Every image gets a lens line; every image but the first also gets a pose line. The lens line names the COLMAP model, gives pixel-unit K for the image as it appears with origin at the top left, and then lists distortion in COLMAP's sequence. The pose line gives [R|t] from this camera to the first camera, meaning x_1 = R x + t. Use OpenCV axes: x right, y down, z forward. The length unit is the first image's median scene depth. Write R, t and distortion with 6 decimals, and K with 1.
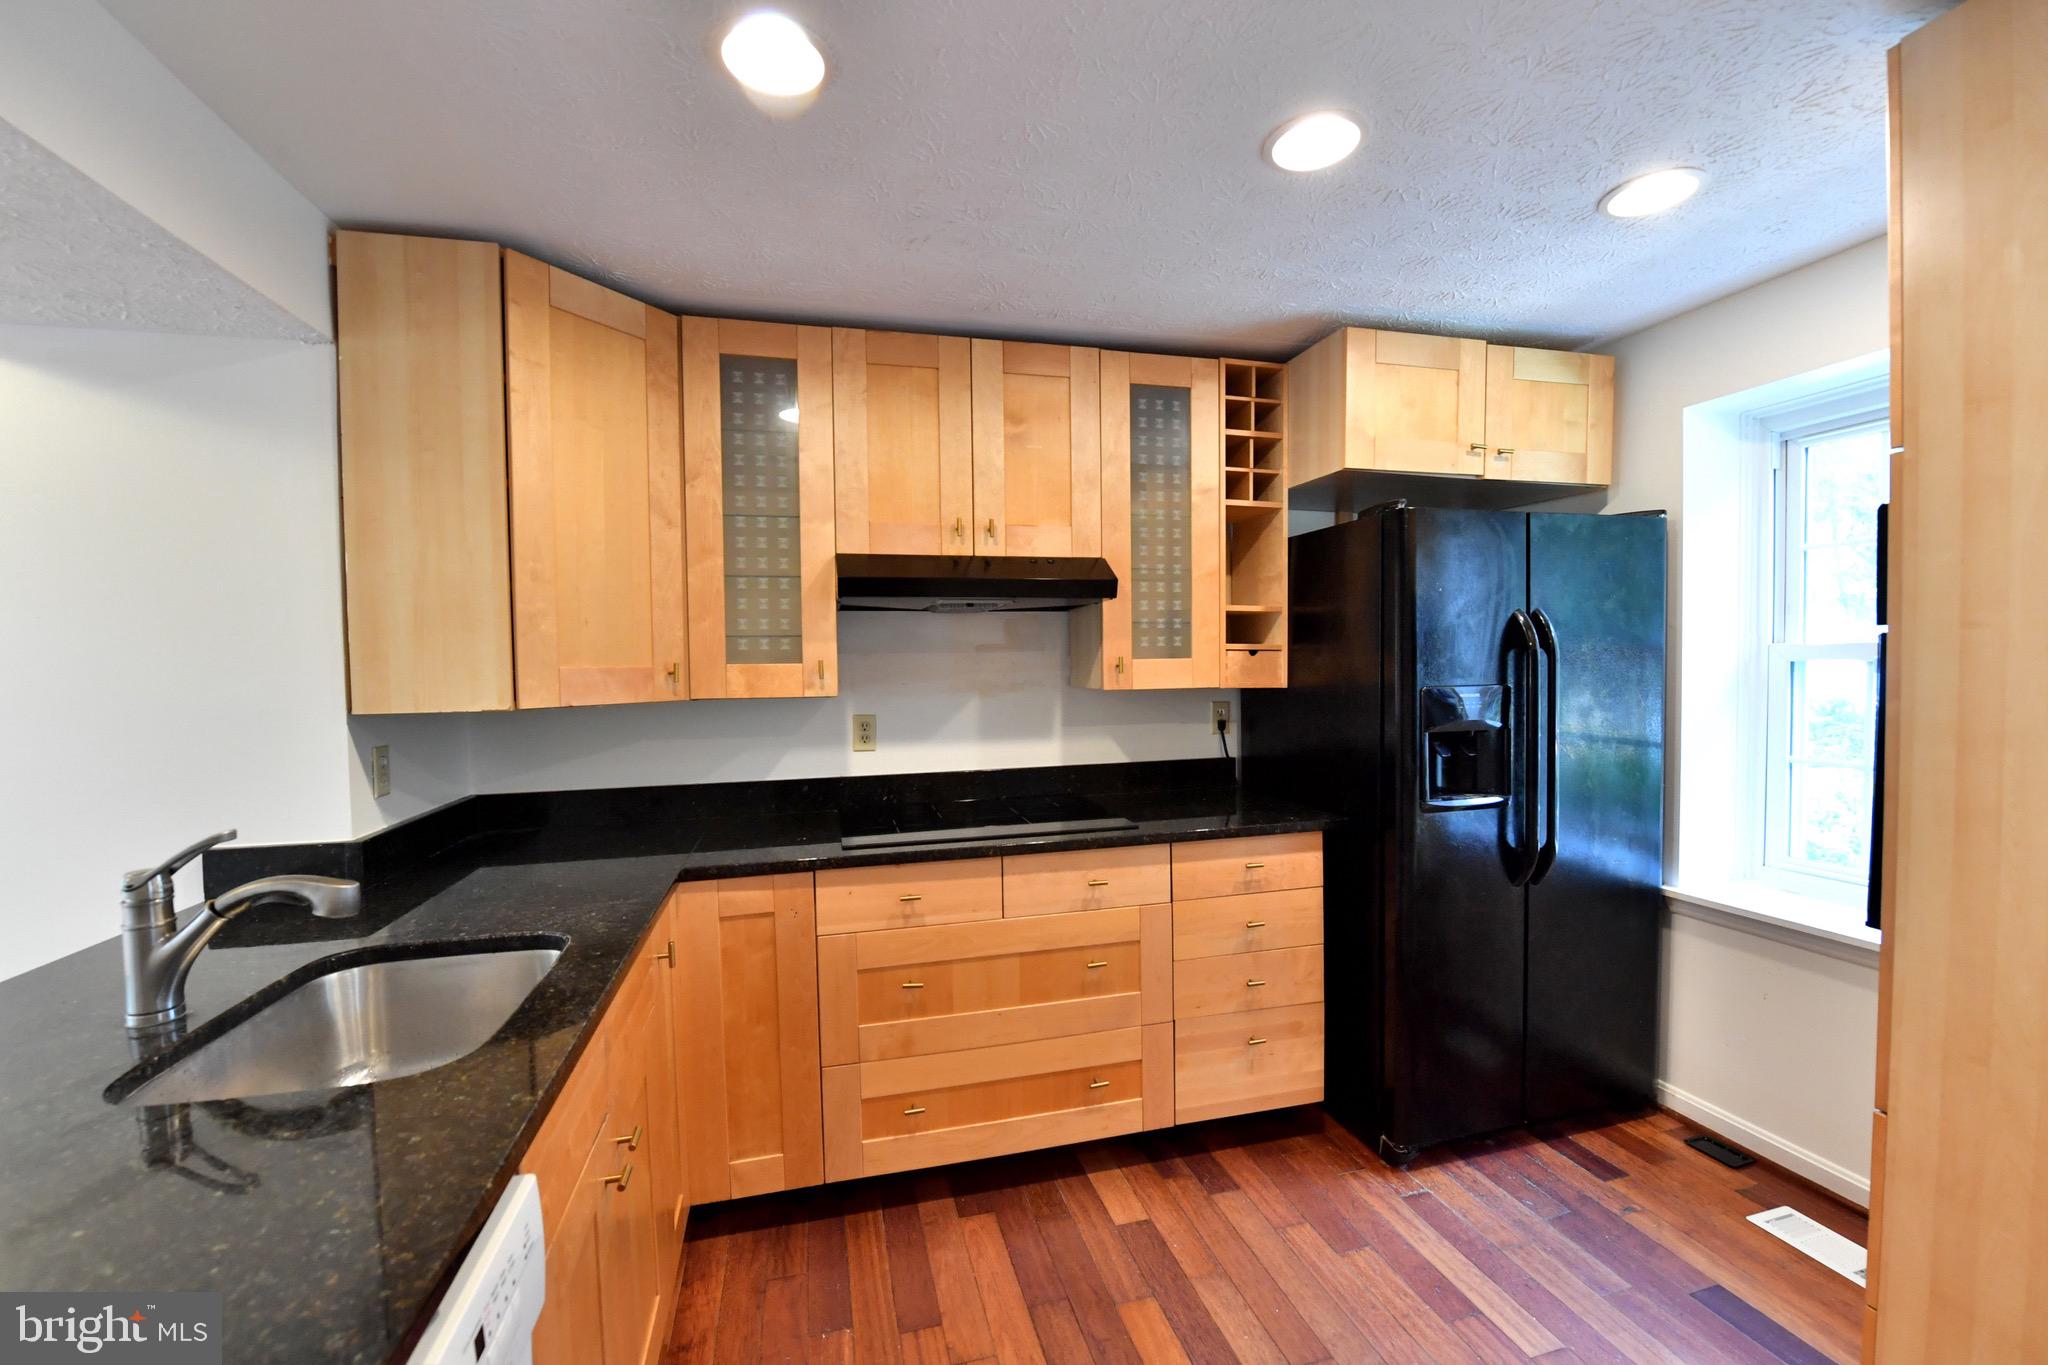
lens RADIAL K [[823.0, 0, 1016.2], [0, 823.0, 691.6], [0, 0, 1]] dist [-0.013372, -0.002474]
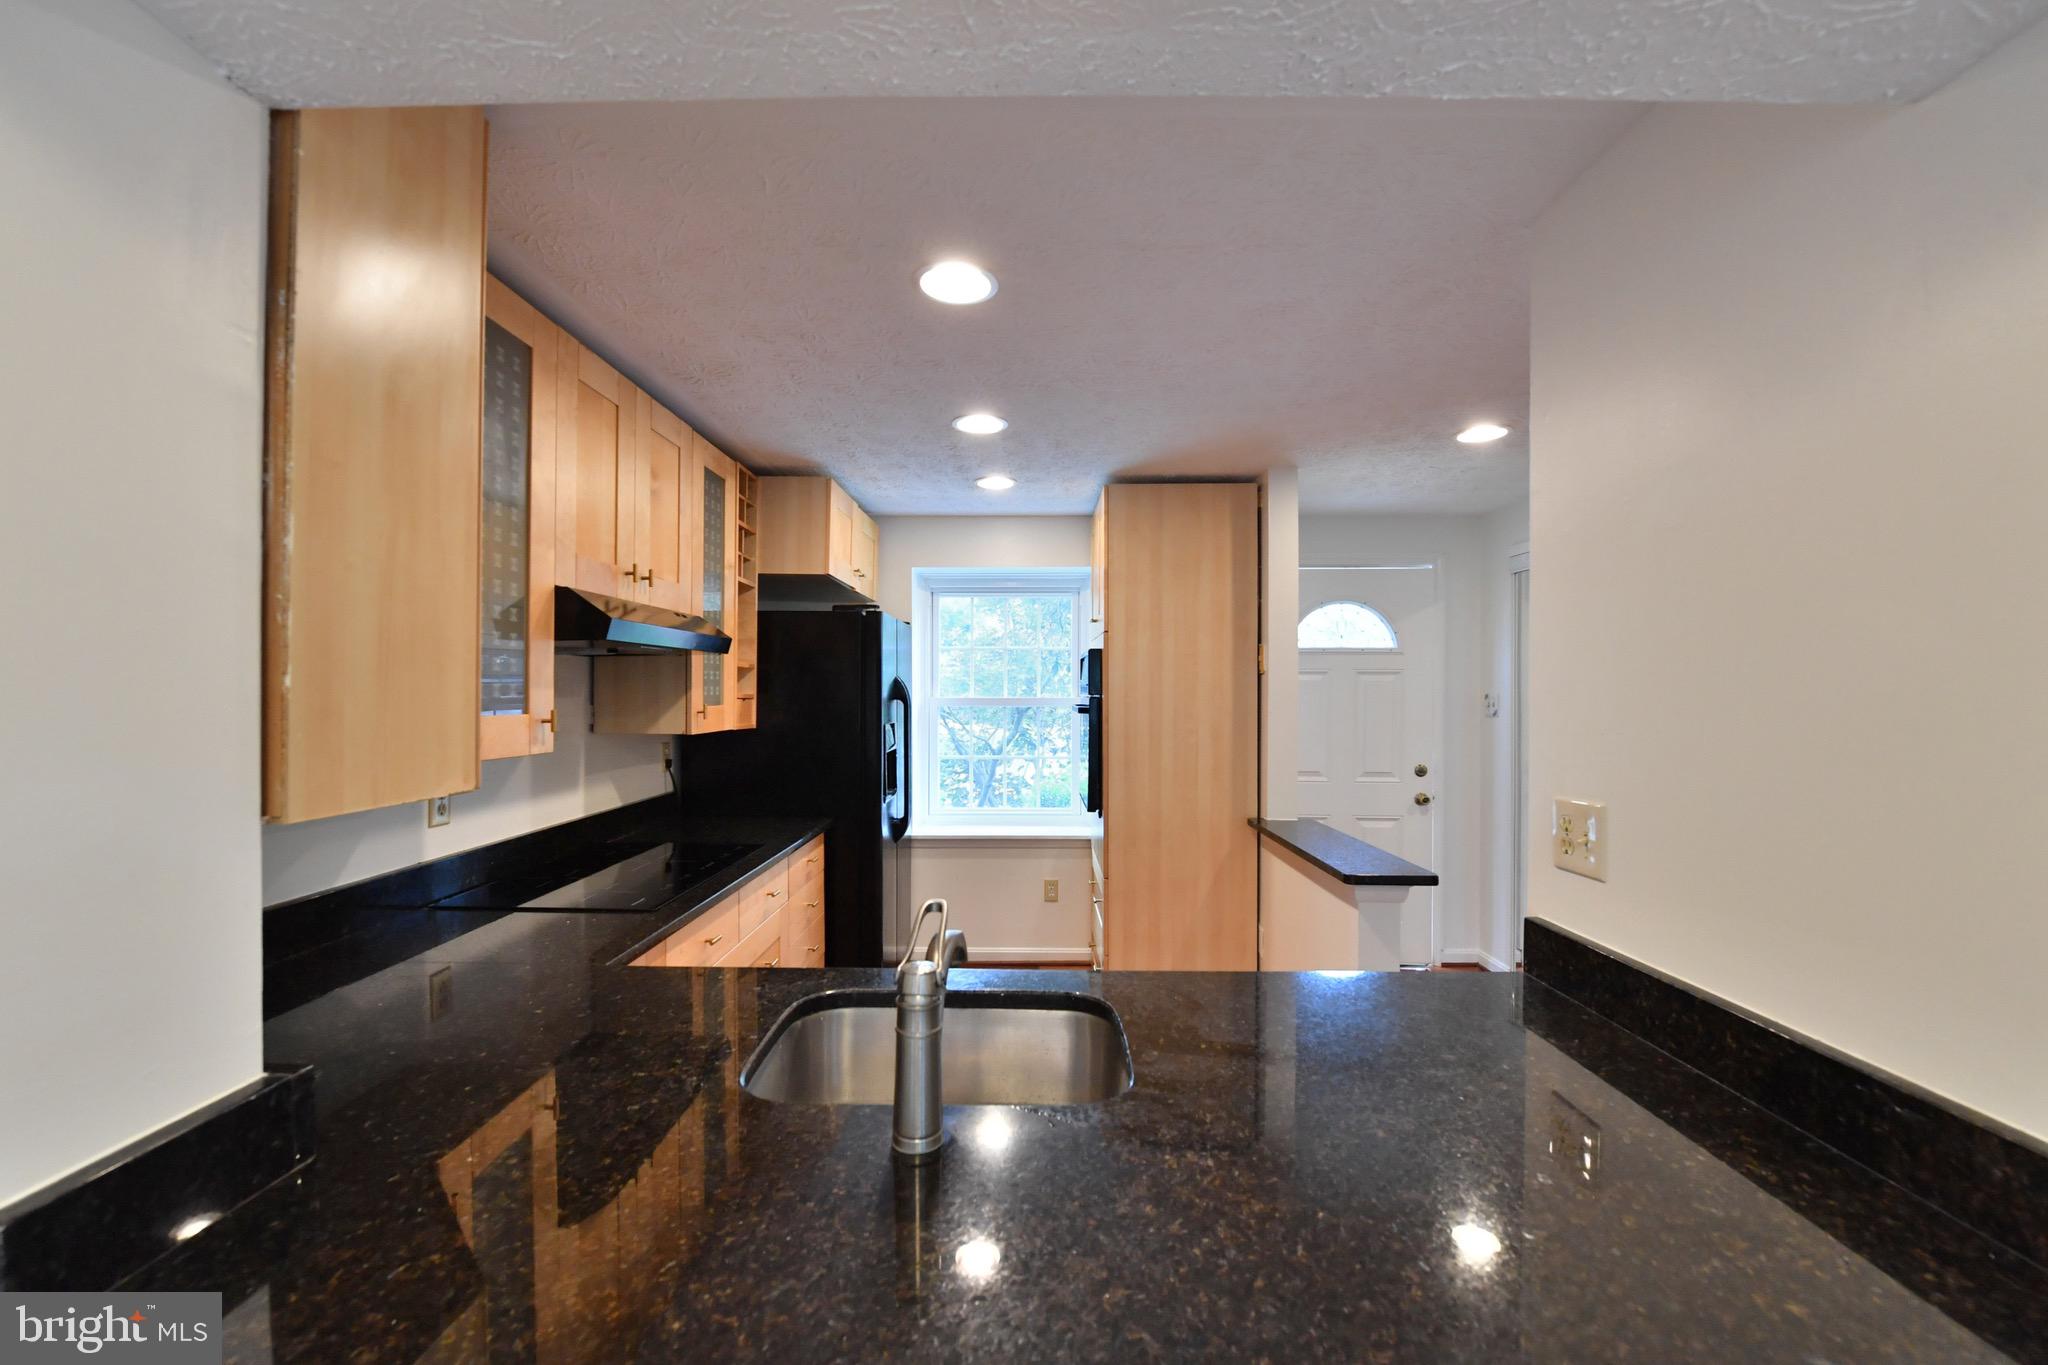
lens RADIAL K [[823.0, 0, 1016.2], [0, 823.0, 691.6], [0, 0, 1]] dist [-0.013372, -0.002474]
pose [[0.264838, 0.013830, 0.964194, -0.909520], [0.030106, 0.999291, -0.022603, -0.023252], [-0.963823, 0.035014, 0.264234, 0.312626]]
